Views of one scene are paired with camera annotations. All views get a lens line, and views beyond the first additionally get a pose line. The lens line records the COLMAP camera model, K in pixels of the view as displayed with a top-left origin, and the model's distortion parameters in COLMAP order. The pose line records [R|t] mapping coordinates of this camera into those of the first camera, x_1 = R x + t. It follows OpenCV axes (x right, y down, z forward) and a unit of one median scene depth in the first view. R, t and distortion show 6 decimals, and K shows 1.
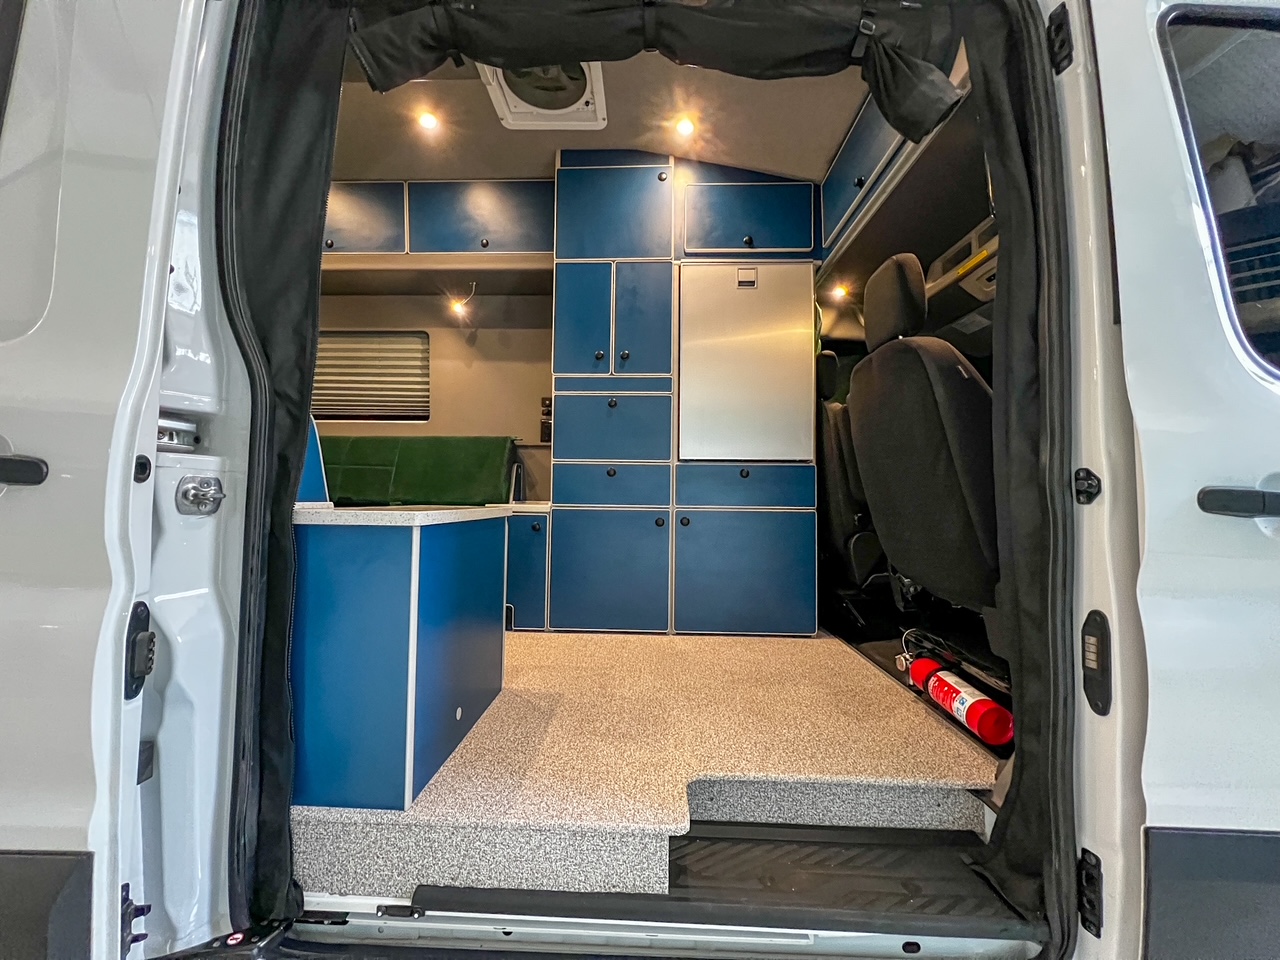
lens RADIAL K [[512.4, 0, 632.8], [0, 512.4, 476.9], [0, 0, 1]] dist [0.001126, 0.001052]
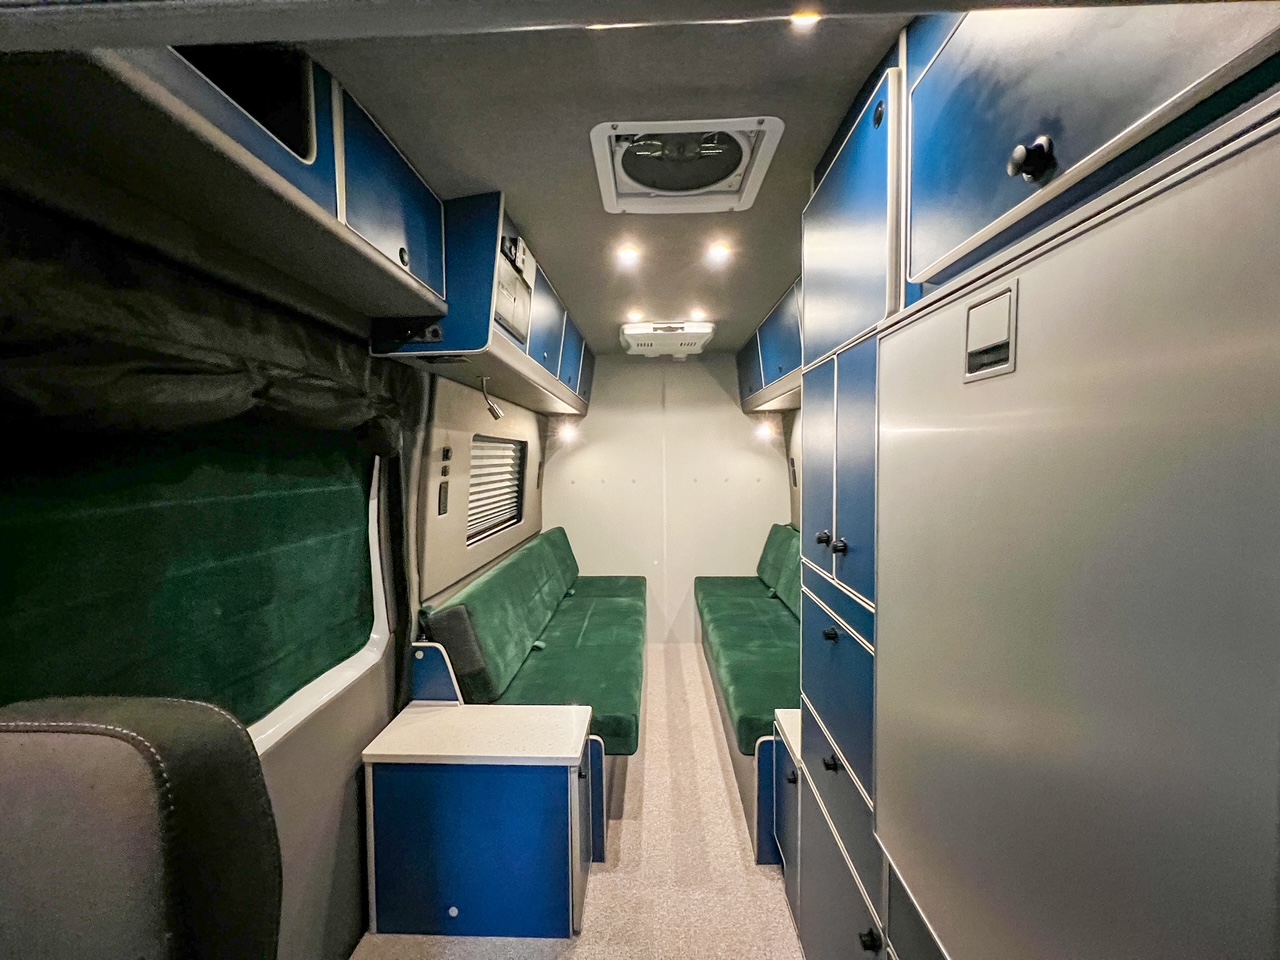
lens RADIAL K [[512.4, 0, 633.8], [0, 512.4, 476.9], [0, 0, 1]] dist [0.001126, 0.001052]
pose [[-0.004348, 0.029644, -0.999551, 0.473713], [0.056130, 0.997992, 0.029354, -0.329008], [0.998414, -0.055977, -0.006003, 0.806599]]
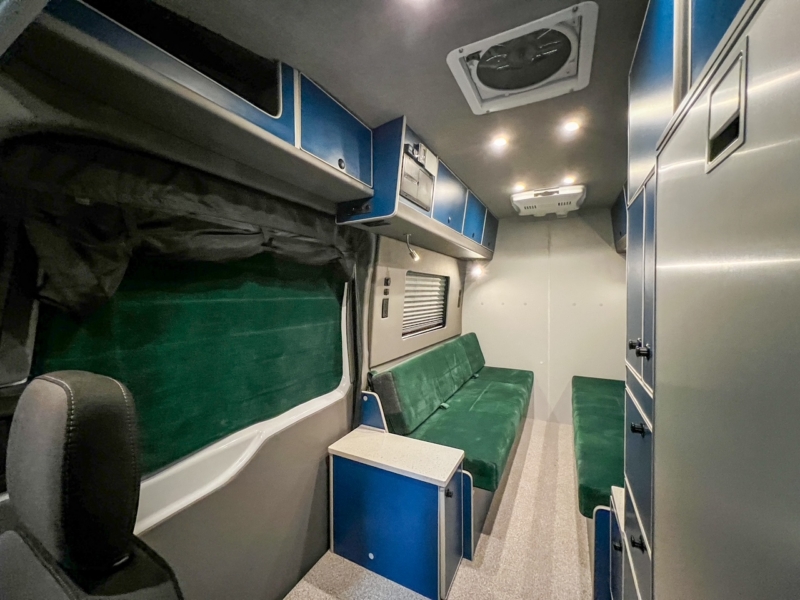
lens RADIAL K [[320.2, 0, 397.1], [0, 320.2, 297.8], [0, 0, 1]] dist [0.001126, 0.001052]
pose [[-0.434421, 0.007523, -0.900679, 0.415352], [0.040776, 0.999104, -0.011323, -0.302087], [0.899787, -0.041645, -0.434338, 0.909494]]
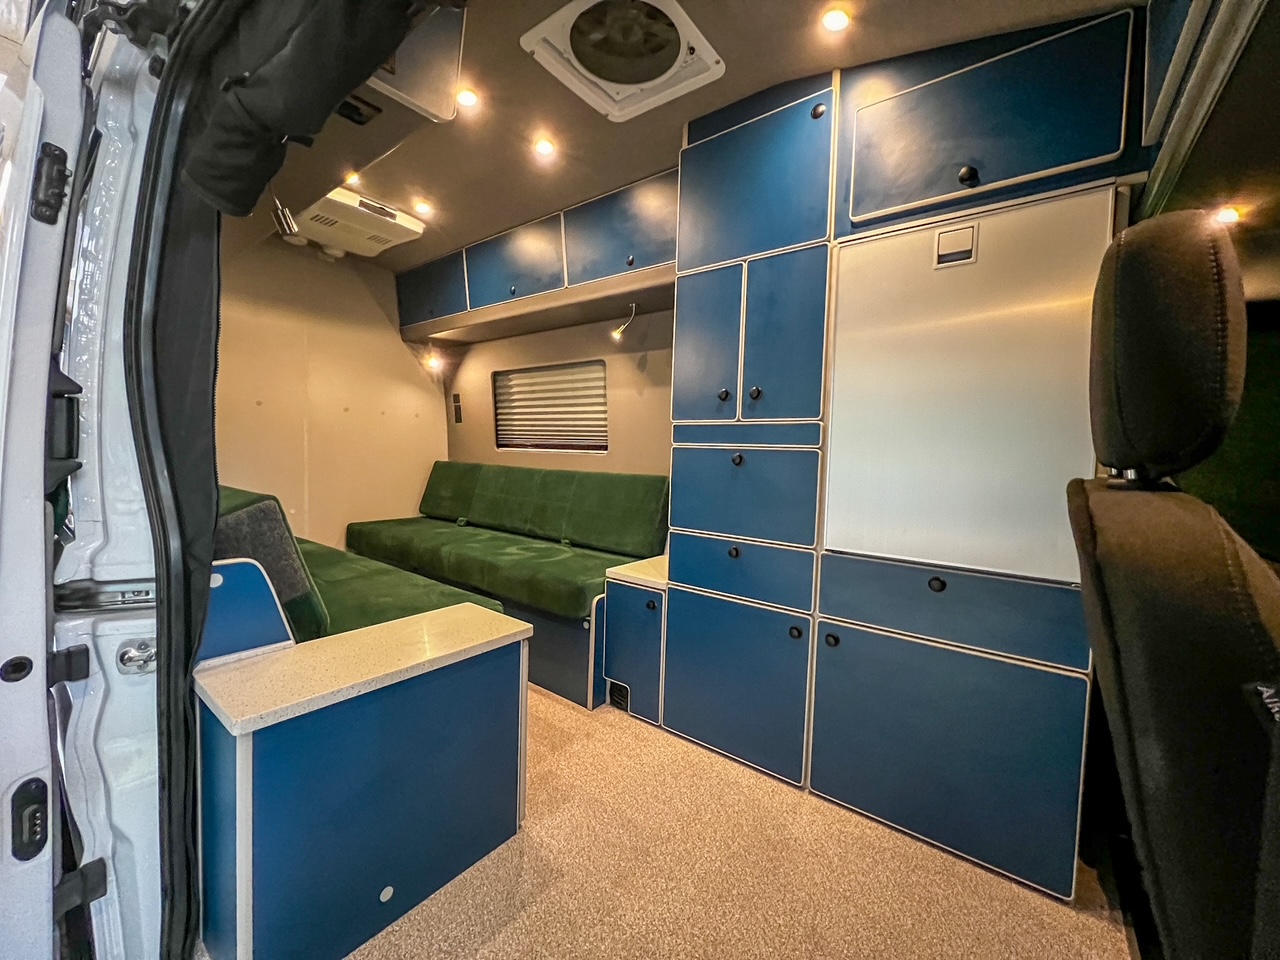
lens RADIAL K [[512.4, 0, 632.5], [0, 512.4, 477.5], [0, 0, 1]] dist [0.001126, 0.001052]
pose [[0.809977, 0.040479, -0.585063, 0.269973], [0.007905, 0.996771, 0.079909, -0.178117], [0.586409, -0.069350, 0.807041, 0.308904]]
